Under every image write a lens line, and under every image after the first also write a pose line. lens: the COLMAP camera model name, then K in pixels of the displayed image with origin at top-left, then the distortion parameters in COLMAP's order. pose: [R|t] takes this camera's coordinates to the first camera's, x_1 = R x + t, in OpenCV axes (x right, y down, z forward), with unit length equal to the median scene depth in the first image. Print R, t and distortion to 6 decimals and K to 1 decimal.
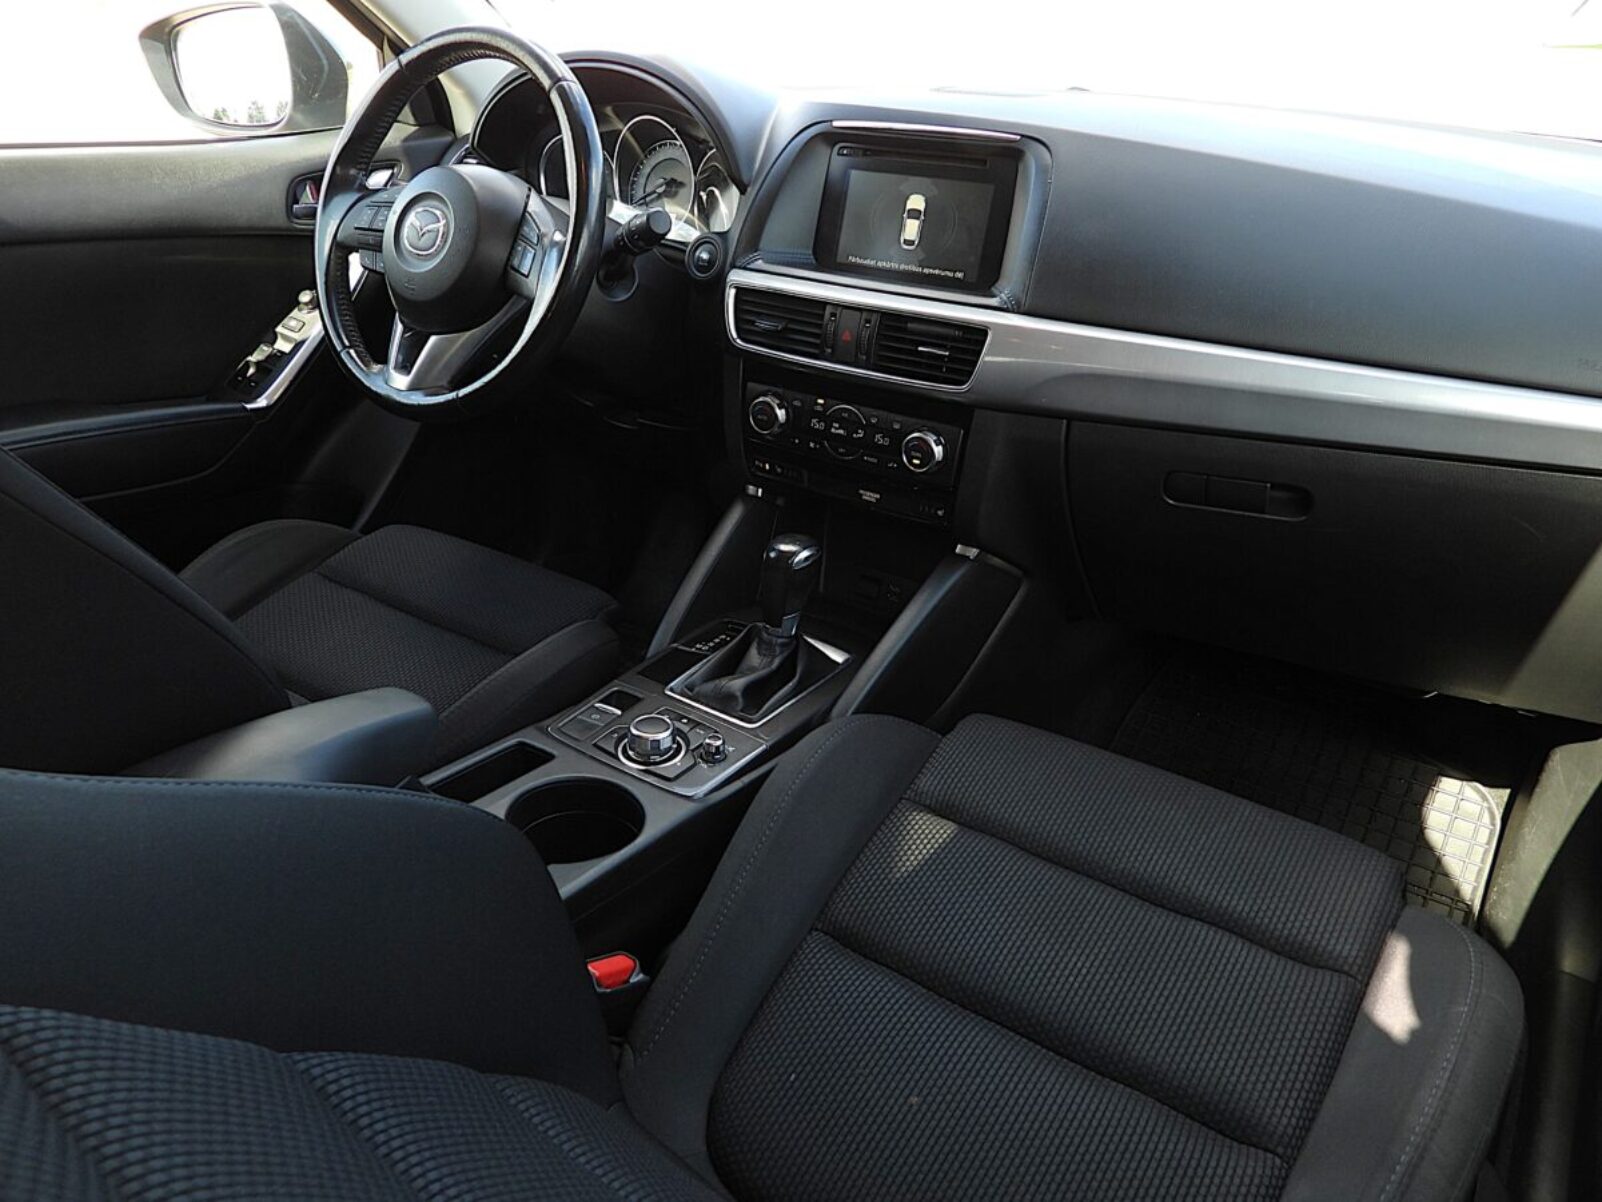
lens RADIAL K [[1121.3, 0, 801.0], [0, 1121.3, 601.0], [0, 0, 1]] dist [-0.002237, 0.000714]
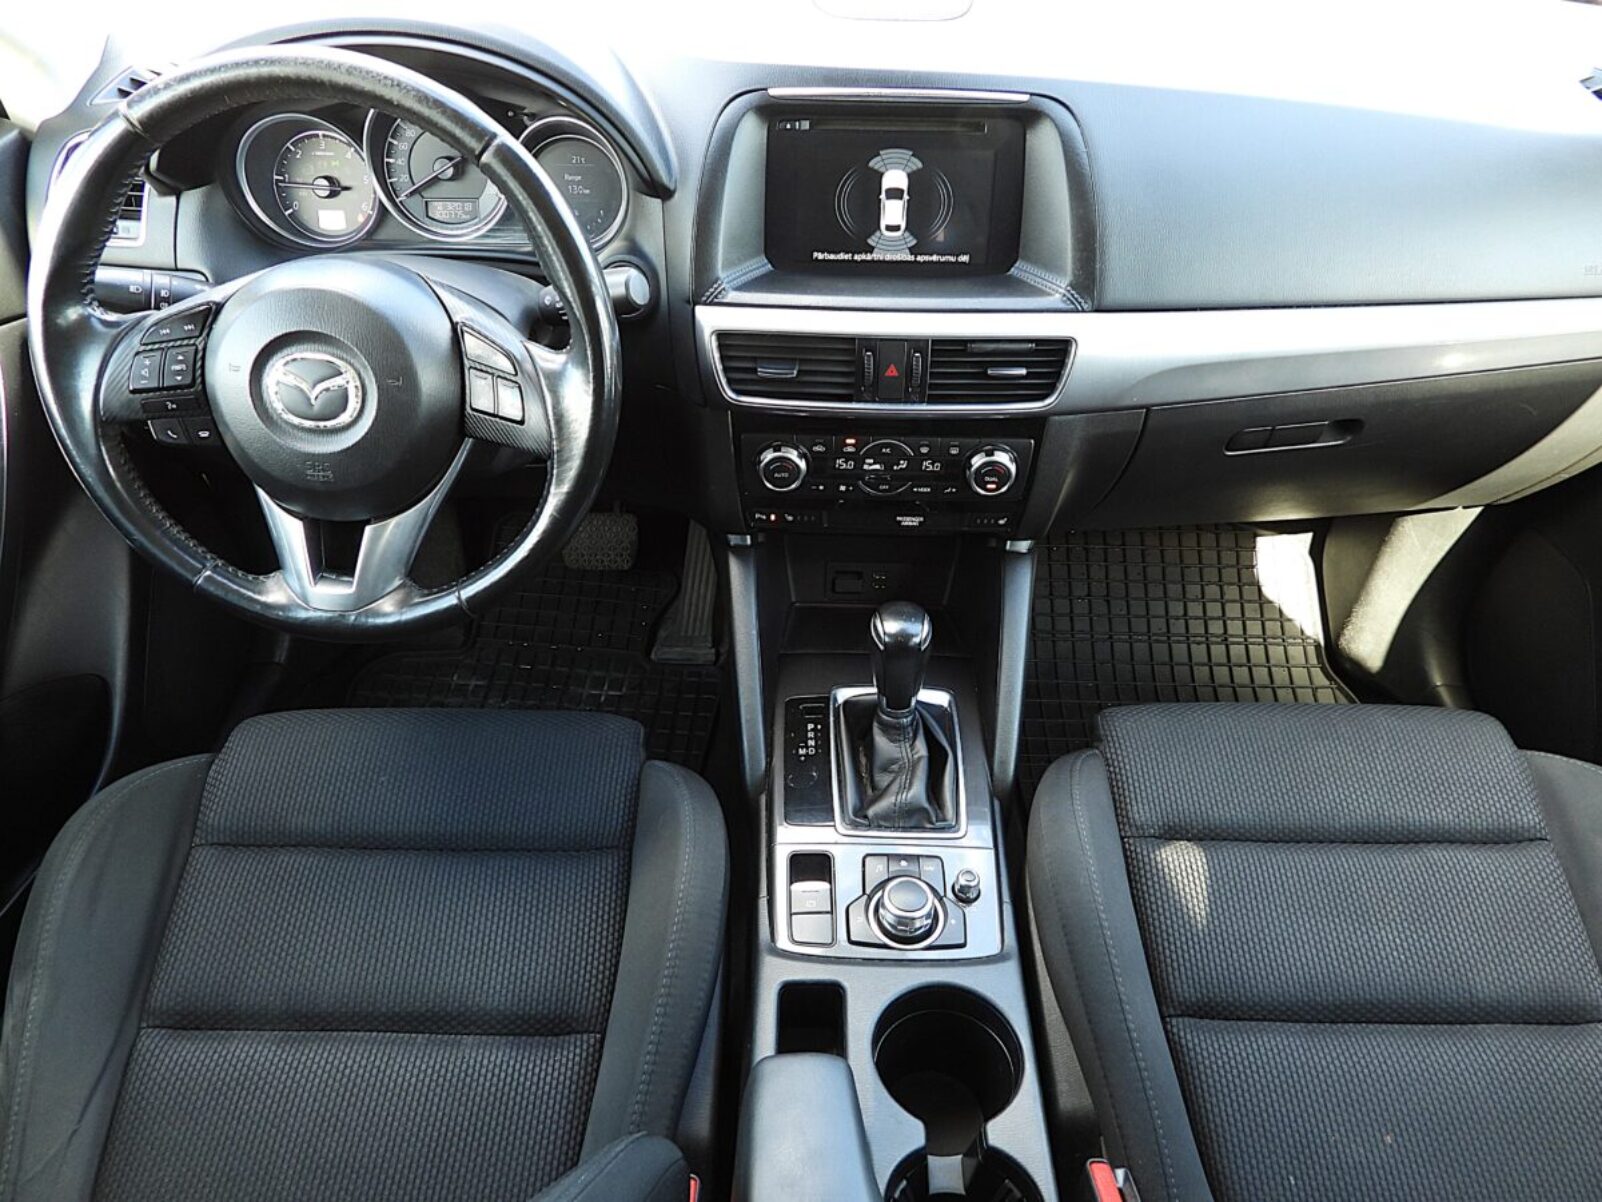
lens RADIAL K [[1139.6, 0, 801.0], [0, 1139.6, 601.0], [0, 0, 1]] dist [-0.002507, -0.002422]
pose [[0.833042, -0.376817, 0.405031, -0.414007], [0.257589, 0.912144, 0.318812, -0.355899], [-0.489581, -0.161252, 0.856918, 0.257263]]
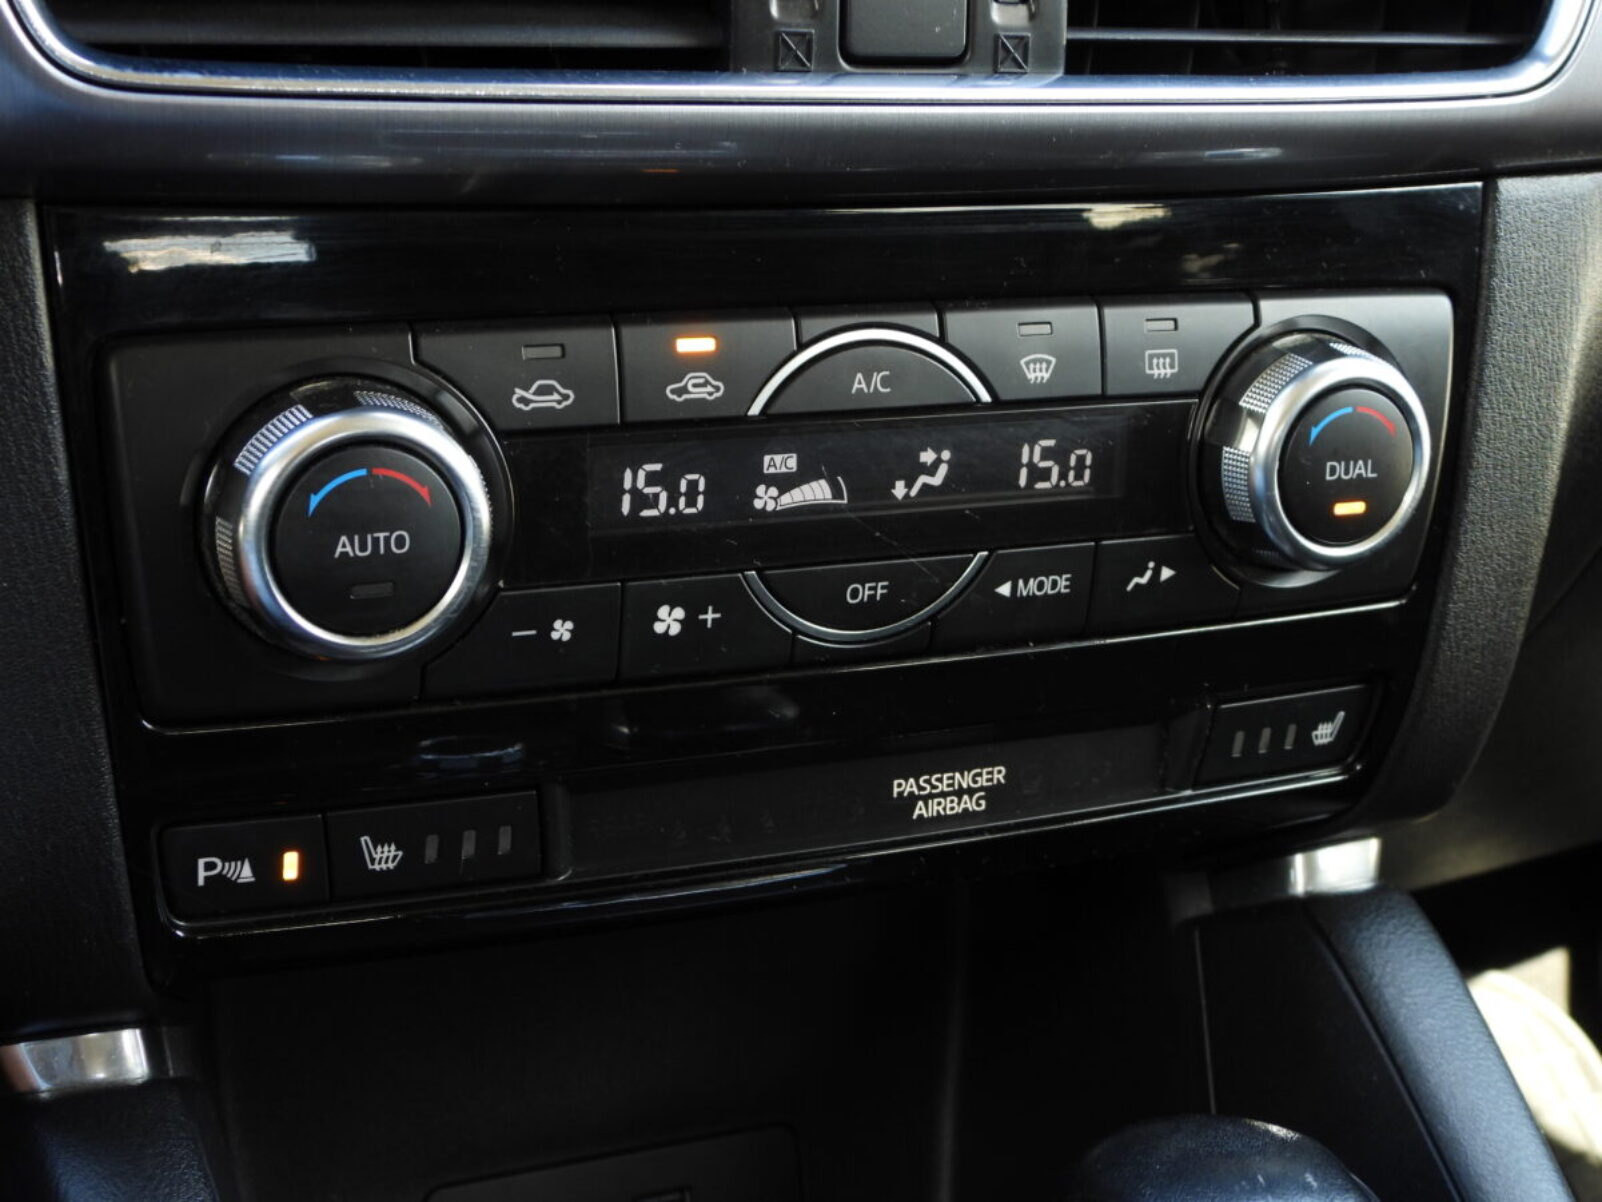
lens RADIAL K [[2510.9, 0, 801.0], [0, 2510.9, 601.0], [0, 0, 1]] dist [-0.008997, -0.027627]
pose [[0.515554, -0.269672, 0.813315, -0.283854], [0.348341, 0.933171, 0.088602, -0.171654], [-0.782855, 0.237632, 0.575038, 0.792418]]
